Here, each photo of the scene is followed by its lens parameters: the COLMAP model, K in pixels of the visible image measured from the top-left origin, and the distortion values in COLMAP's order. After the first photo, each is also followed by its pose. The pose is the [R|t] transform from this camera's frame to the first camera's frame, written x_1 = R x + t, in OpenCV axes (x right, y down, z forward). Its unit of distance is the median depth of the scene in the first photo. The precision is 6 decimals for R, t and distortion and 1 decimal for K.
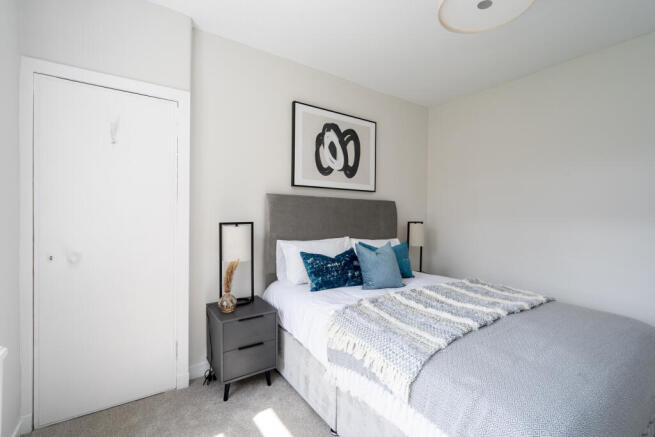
lens RADIAL K [[299.1, 0, 328.2], [0, 299.1, 217.2], [0, 0, 1]] dist [0.002042, 0.000384]
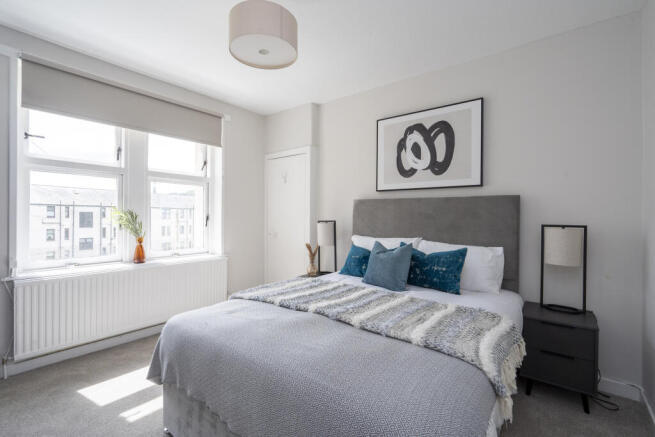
lens RADIAL K [[299.1, 0, 328.0], [0, 299.1, 218.1], [0, 0, 1]] dist [0.002042, 0.000384]
pose [[0.286204, 0.004936, -0.958156, 0.894517], [-0.006068, 0.999976, 0.003339, 0.000573], [0.958150, 0.004858, 0.286227, 0.429983]]
